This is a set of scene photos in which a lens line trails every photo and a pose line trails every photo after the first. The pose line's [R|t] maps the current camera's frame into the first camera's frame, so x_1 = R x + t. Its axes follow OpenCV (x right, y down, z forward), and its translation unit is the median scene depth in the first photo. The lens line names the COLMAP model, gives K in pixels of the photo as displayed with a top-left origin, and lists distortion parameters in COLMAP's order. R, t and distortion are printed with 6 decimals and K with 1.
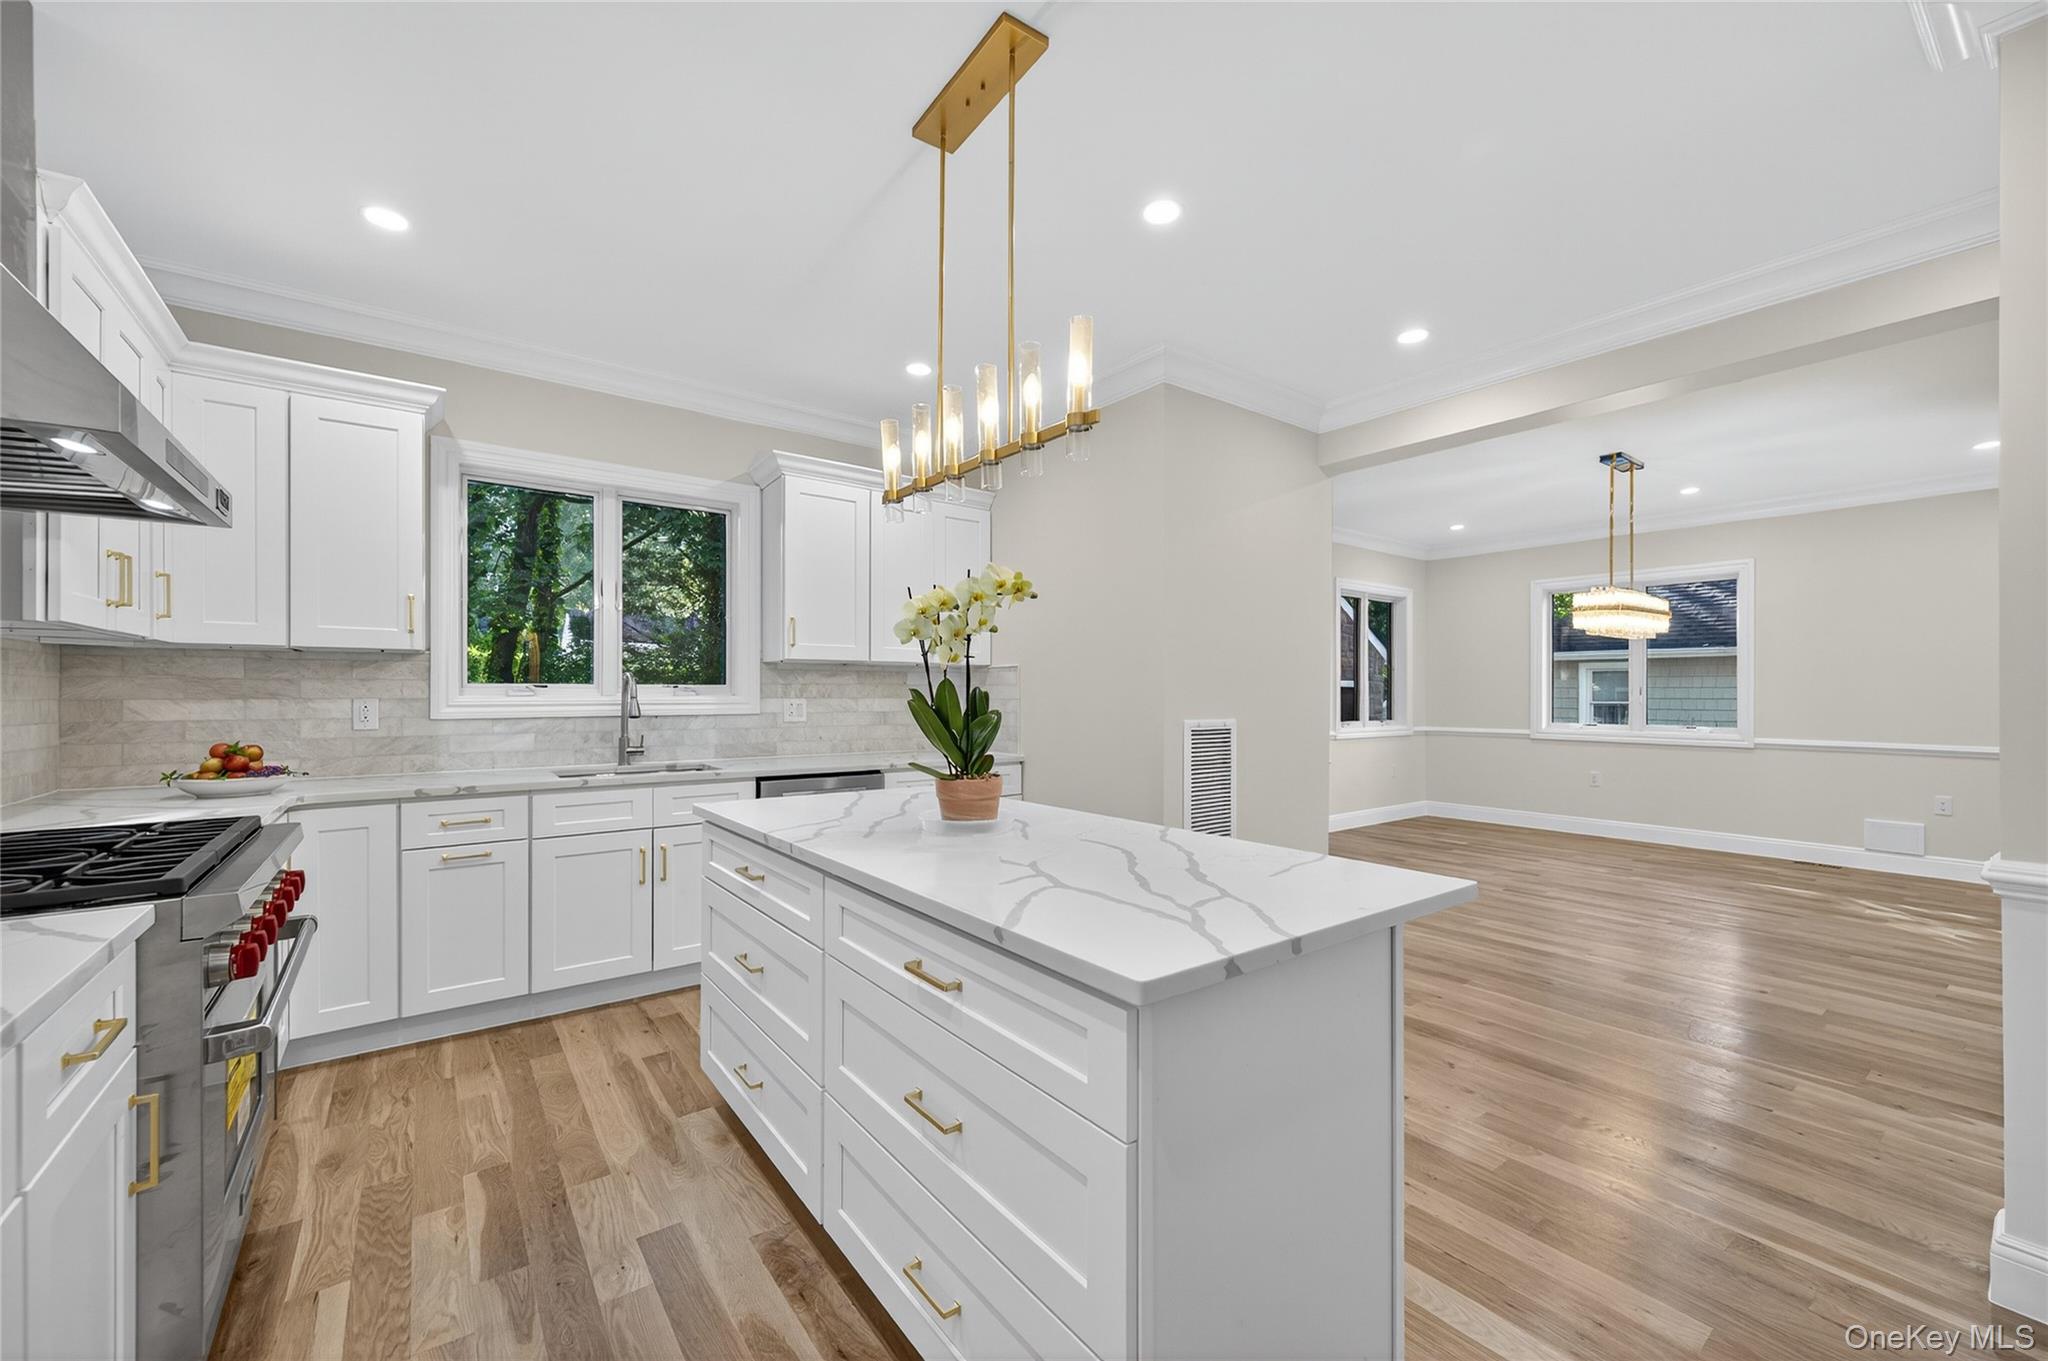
lens RADIAL K [[807.5, 0, 1013.5], [0, 807.5, 692.5], [0, 0, 1]] dist [0.006778, -0.001416]
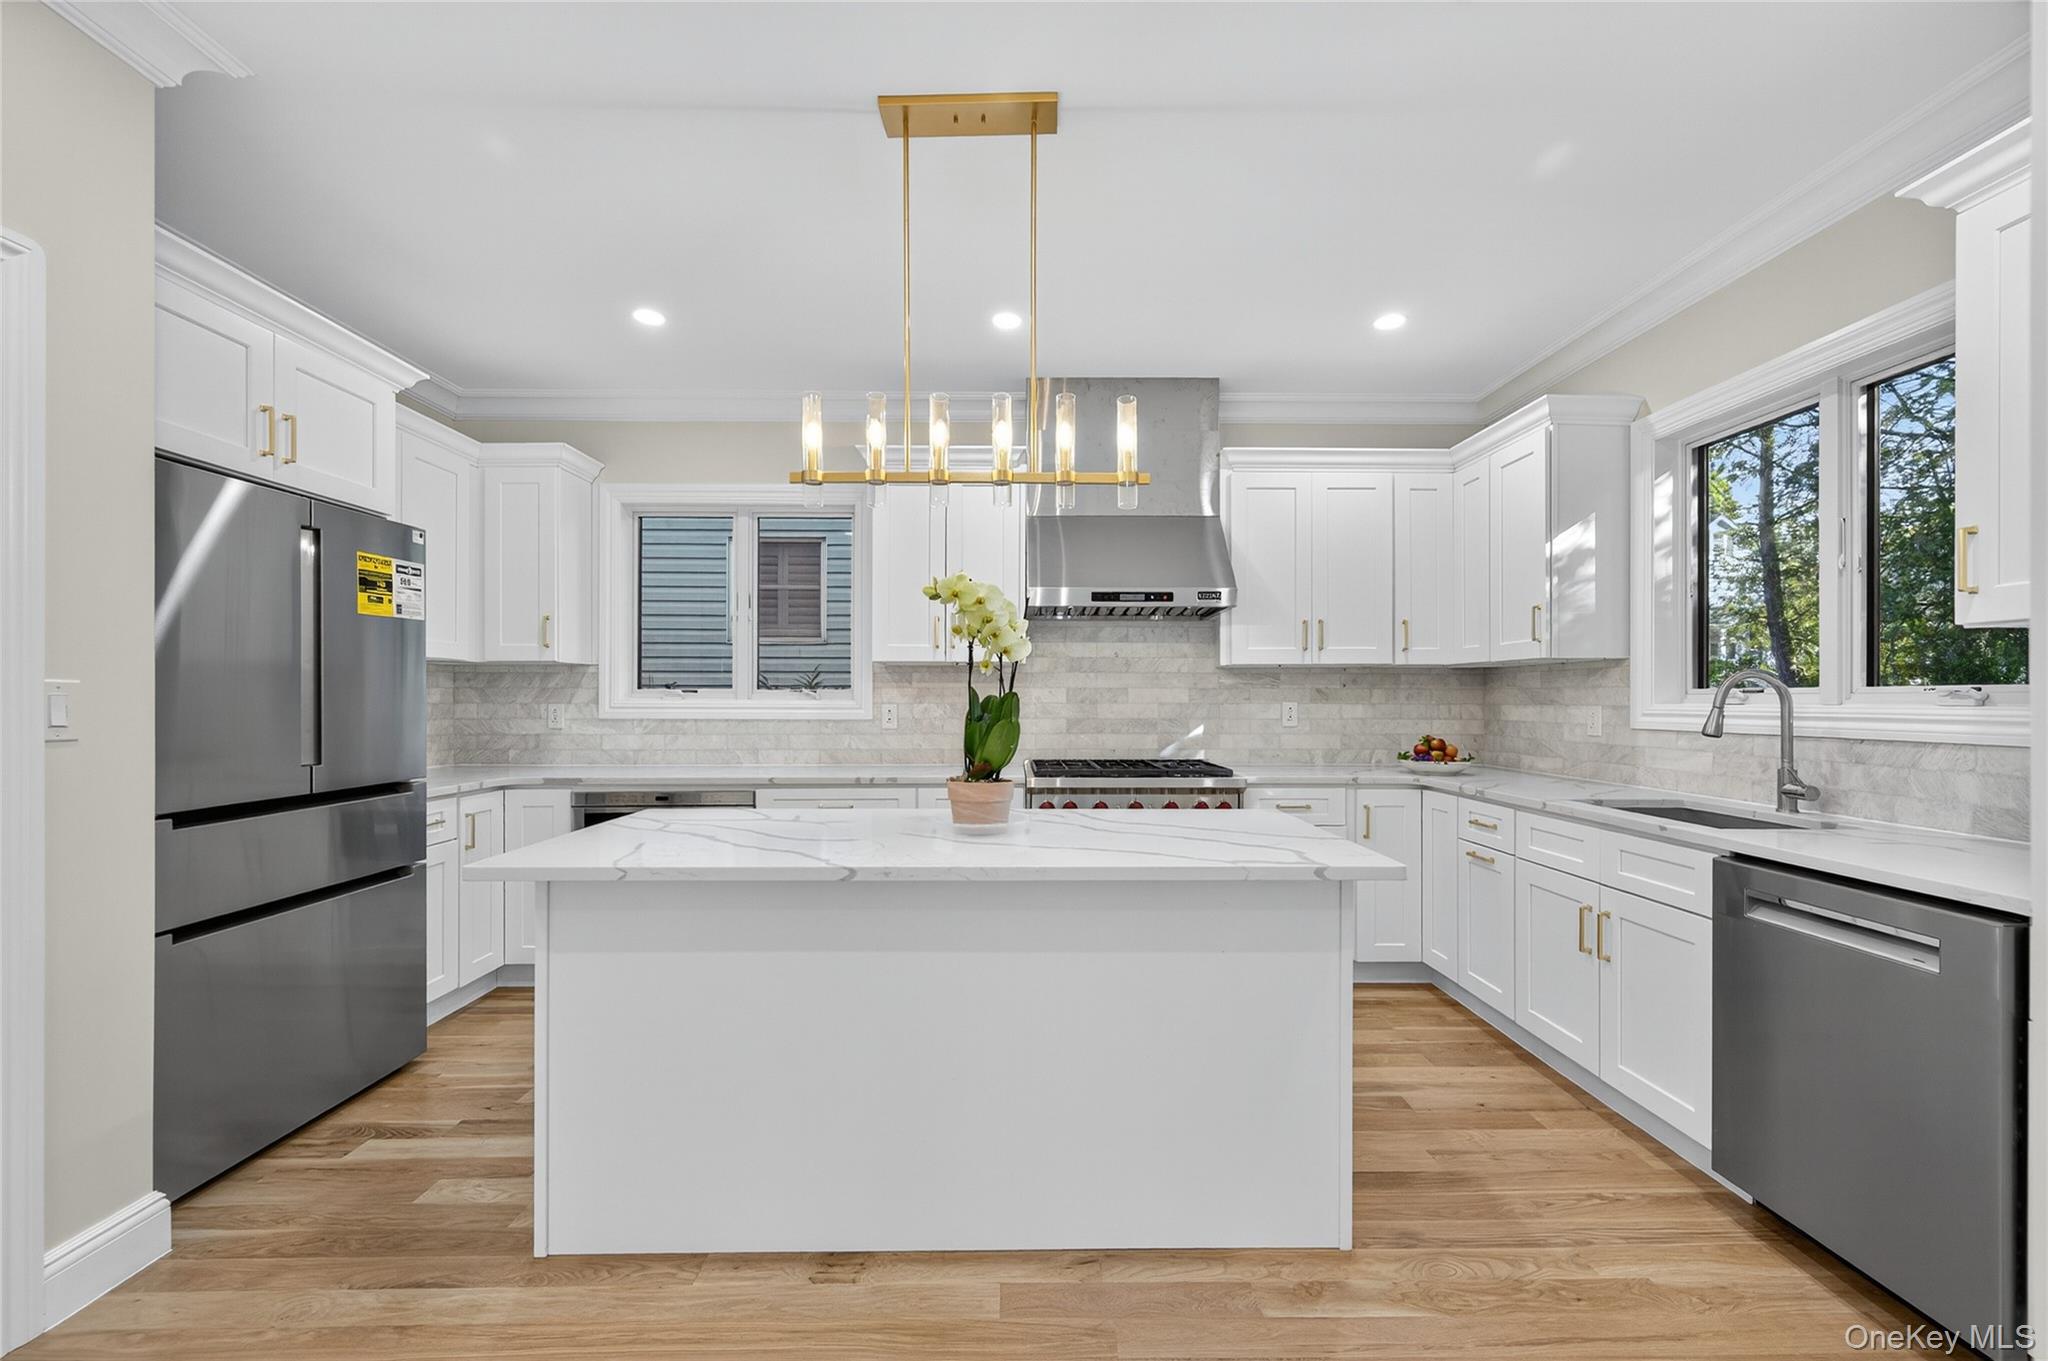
lens RADIAL K [[807.5, 0, 1026.6], [0, 807.5, 695.2], [0, 0, 1]] dist [0.006778, -0.001416]
pose [[-0.567752, -0.004031, -0.823190, 0.466784], [0.000293, 0.999987, -0.005098, -0.000406], [0.823199, -0.003135, -0.567744, 1.007909]]
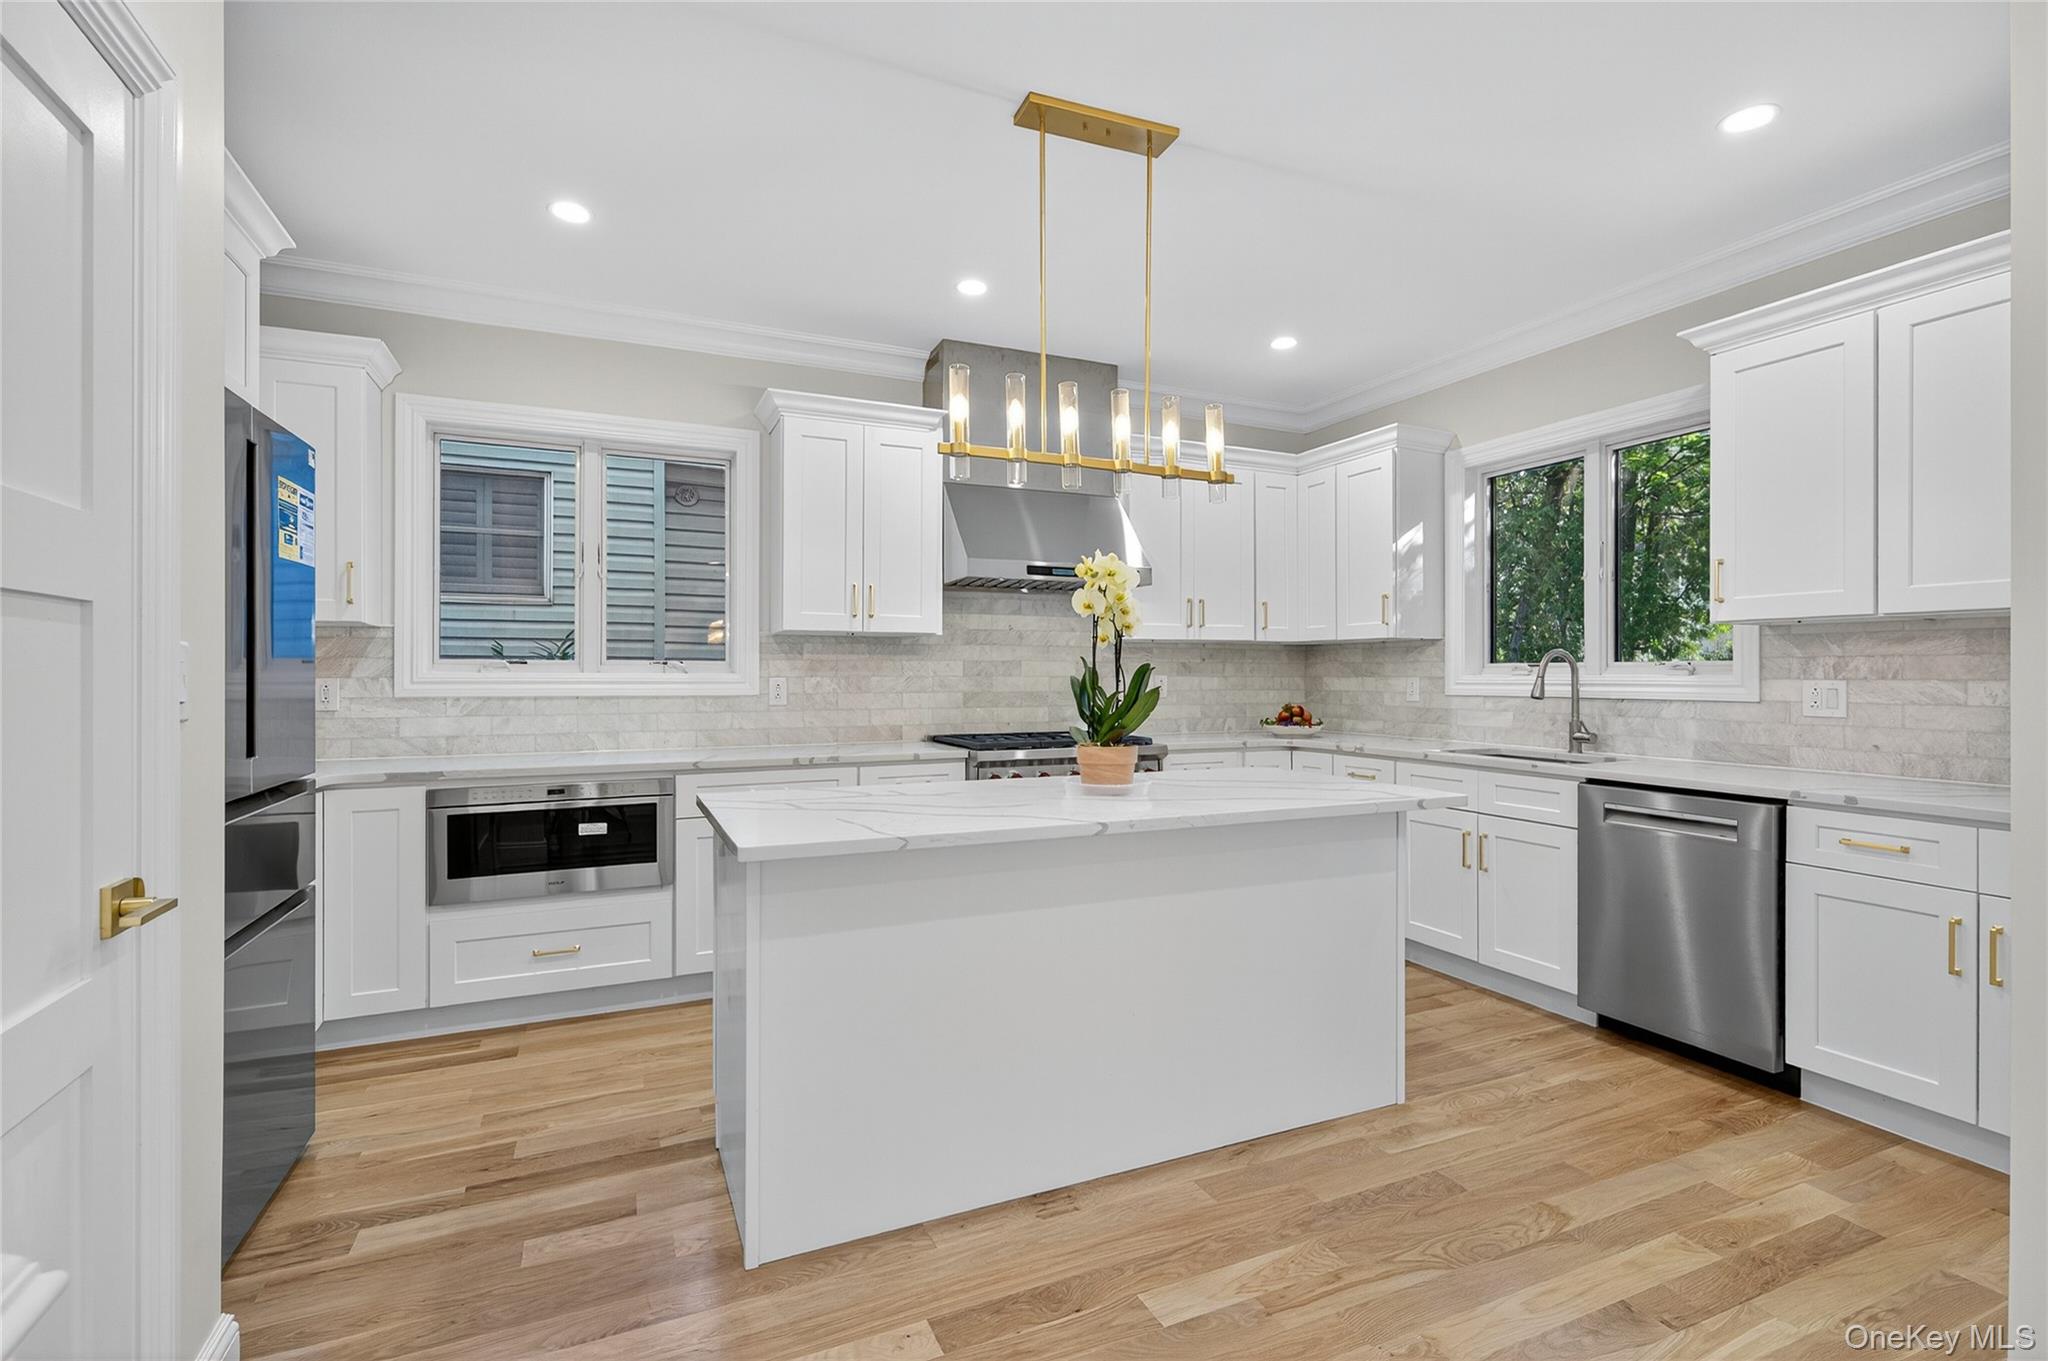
lens RADIAL K [[909.4, 0, 1027.0], [0, 909.4, 671.8], [0, 0, 1]] dist [0.004911, 0.001152]
pose [[-0.201170, -0.003159, -0.979551, 0.731602], [0.001346, 0.999993, -0.003502, 0.003708], [0.979555, -0.002023, -0.201165, 0.706888]]
